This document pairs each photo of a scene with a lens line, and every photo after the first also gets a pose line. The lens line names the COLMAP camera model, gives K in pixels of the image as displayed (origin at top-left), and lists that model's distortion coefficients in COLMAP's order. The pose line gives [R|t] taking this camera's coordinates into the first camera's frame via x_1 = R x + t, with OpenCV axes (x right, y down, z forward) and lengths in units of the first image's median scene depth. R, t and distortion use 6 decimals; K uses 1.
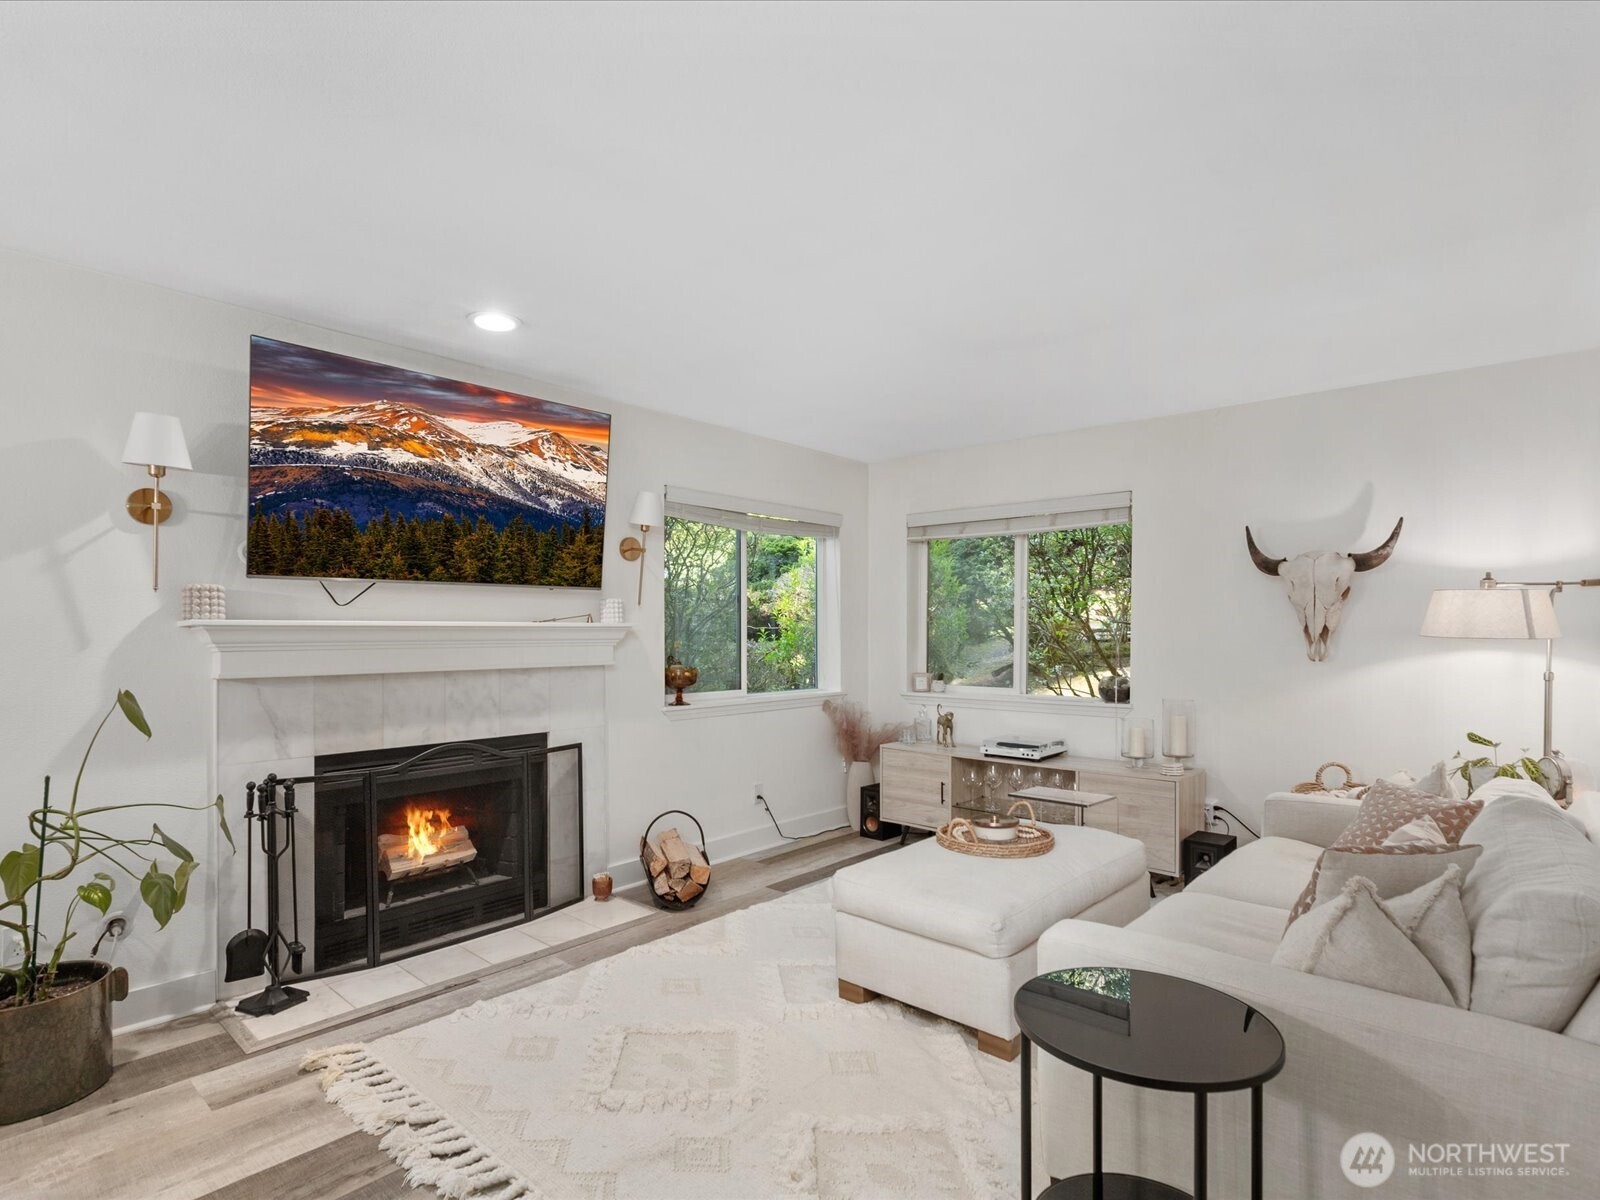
lens RADIAL K [[835.4, 0, 807.6], [0, 835.4, 627.1], [0, 0, 1]] dist [0.001108, 0.000159]
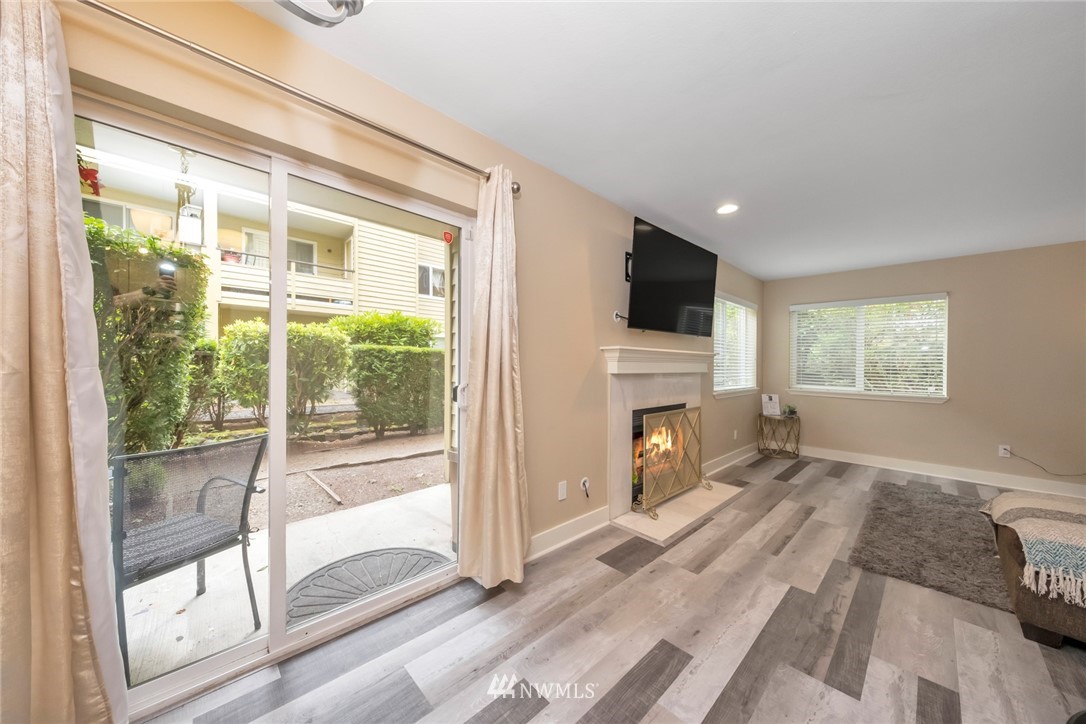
lens RADIAL K [[370.6, 0, 539.9], [0, 370.6, 361.1], [0, 0, 1]] dist [0.020561, -0.000052]
pose [[0.996612, 0.001486, -0.082228, -0.717875], [-0.002697, 0.999889, -0.014630, 0.039457], [0.082197, 0.014802, 0.996506, 0.015799]]
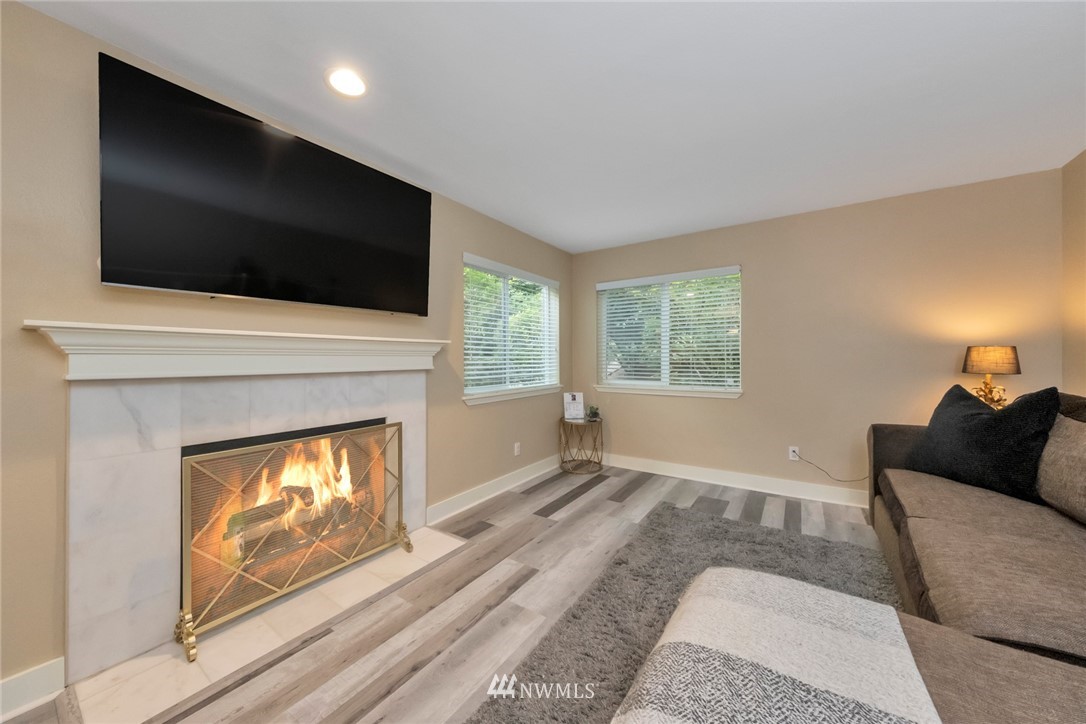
lens RADIAL K [[378.7, 0, 539.7], [0, 378.7, 356.7], [0, 0, 1]] dist [0.008915, -0.000151]
pose [[0.993002, -0.005154, 0.117985, -0.152056], [0.005137, 0.999987, 0.000450, 0.030489], [-0.117985, 0.000159, 0.993015, 0.399310]]
